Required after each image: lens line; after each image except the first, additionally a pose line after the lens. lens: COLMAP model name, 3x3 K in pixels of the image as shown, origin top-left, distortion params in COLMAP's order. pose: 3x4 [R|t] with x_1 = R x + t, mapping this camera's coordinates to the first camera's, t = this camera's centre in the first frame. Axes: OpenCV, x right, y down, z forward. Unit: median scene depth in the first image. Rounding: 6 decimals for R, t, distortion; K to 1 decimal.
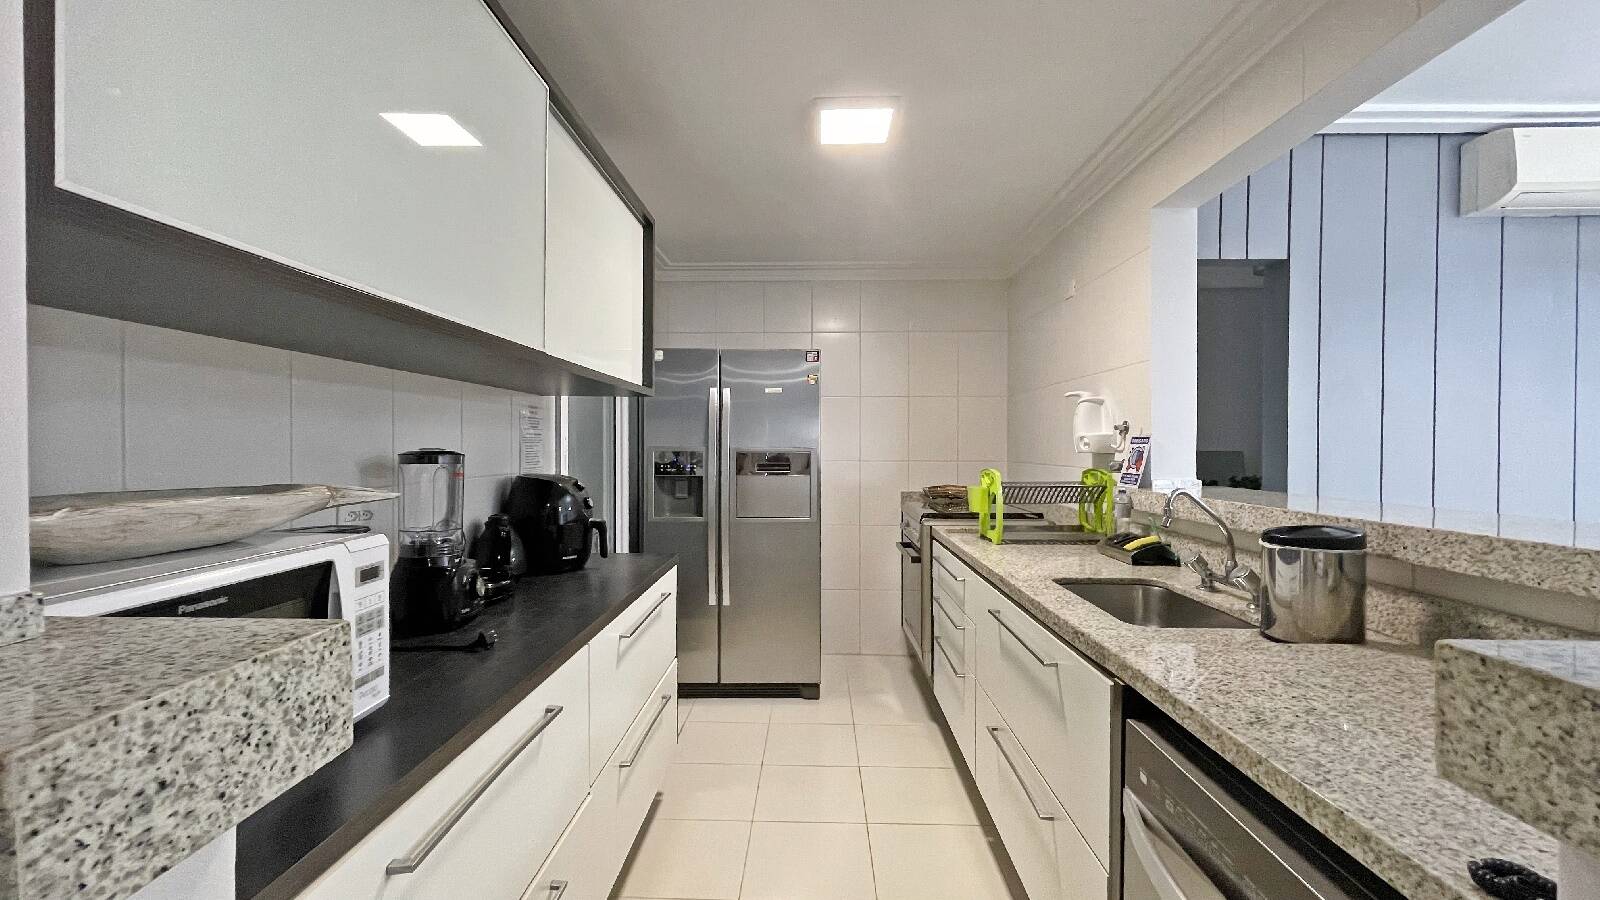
lens RADIAL K [[666.3, 0, 795.5], [0, 666.3, 447.4], [0, 0, 1]] dist [0.000908, -0.000197]
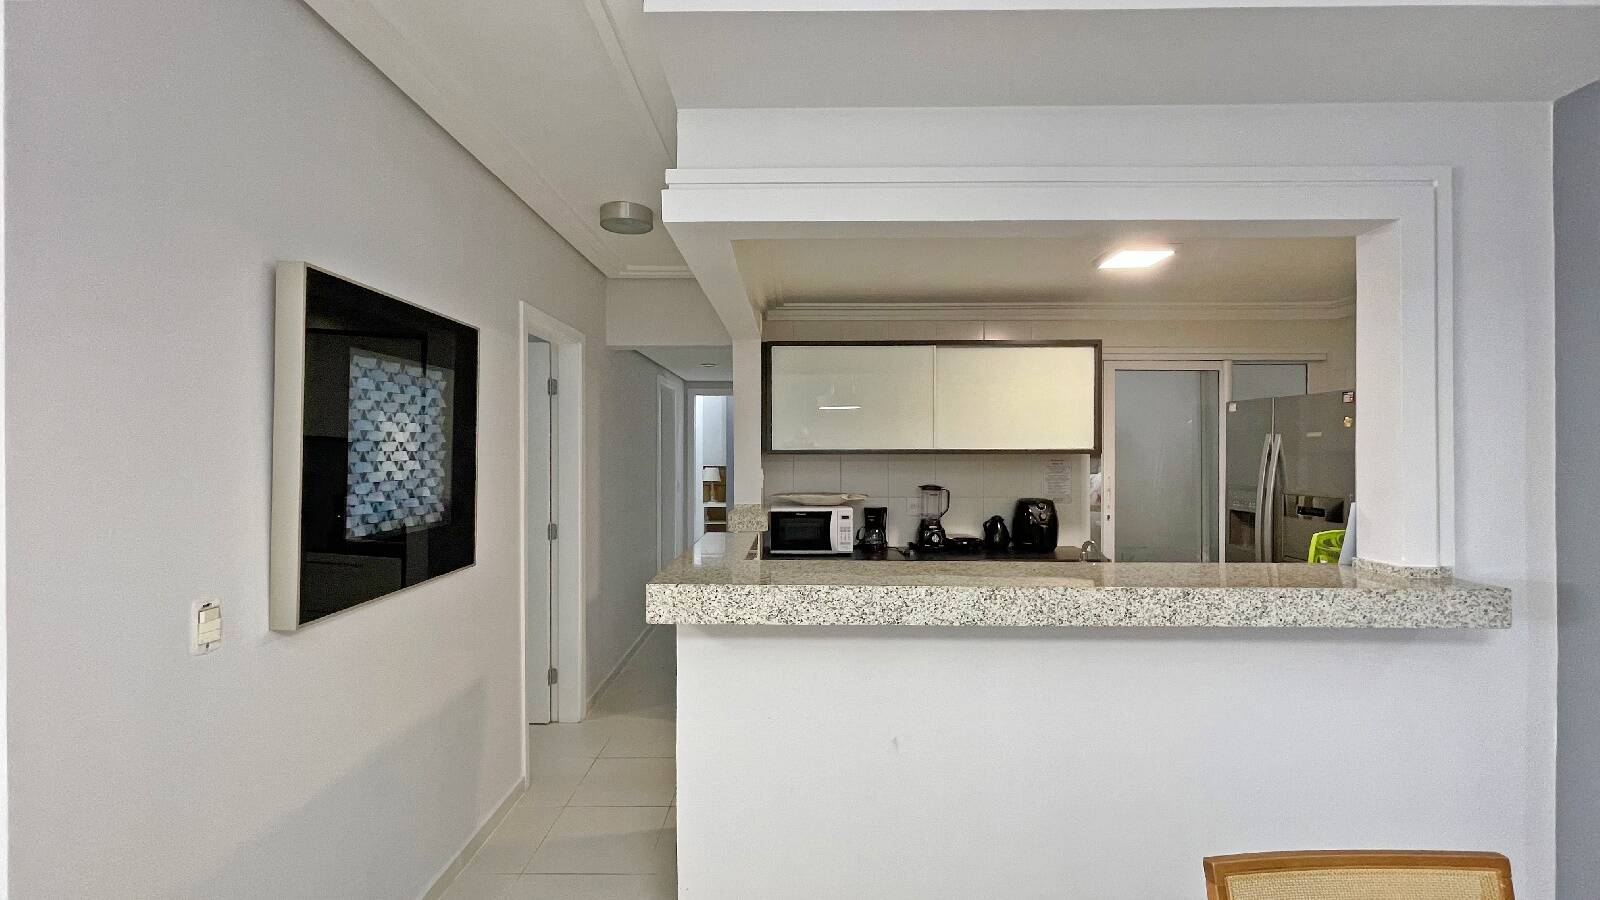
lens RADIAL K [[654.0, 0, 795.6], [0, 654.0, 450.4], [0, 0, 1]] dist [-0.001339, -0.000052]
pose [[0.030242, -0.000724, -0.999542, 1.227649], [-0.004168, 0.999991, -0.000850, -0.074932], [0.999534, 0.004192, 0.030239, 0.239177]]
